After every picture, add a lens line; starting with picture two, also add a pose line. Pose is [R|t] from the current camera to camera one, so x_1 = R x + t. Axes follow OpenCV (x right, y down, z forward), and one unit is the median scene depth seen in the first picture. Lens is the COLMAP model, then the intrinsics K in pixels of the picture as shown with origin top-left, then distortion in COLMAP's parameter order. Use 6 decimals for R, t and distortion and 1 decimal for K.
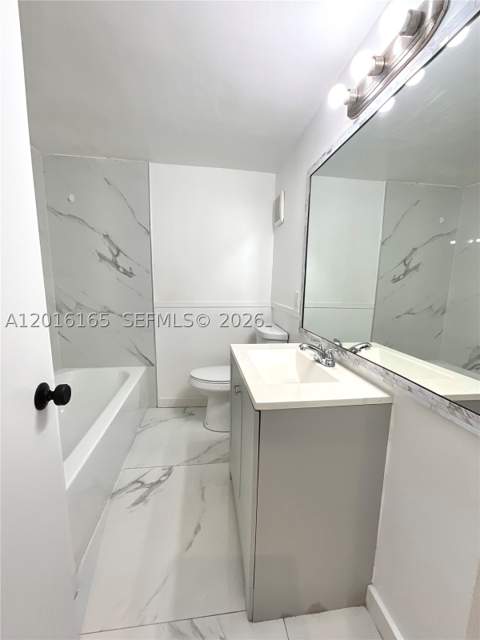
lens RADIAL K [[259.1, 0, 240.0], [0, 259.1, 320.0], [0, 0, 1]] dist [0.001721, 0.000304]
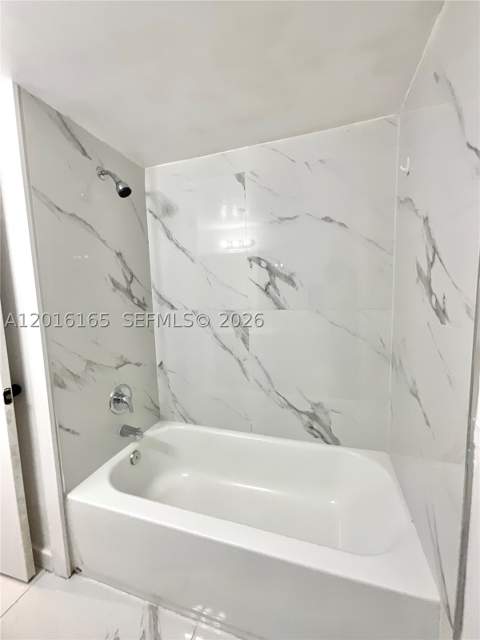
lens RADIAL K [[259.1, 0, 240.0], [0, 259.1, 320.0], [0, 0, 1]] dist [0.001721, 0.000304]
pose [[0.432906, -0.133750, 0.891461, -1.003517], [0.178093, 0.982129, 0.060869, -0.134184], [-0.883671, 0.132412, 0.448990, 0.419952]]
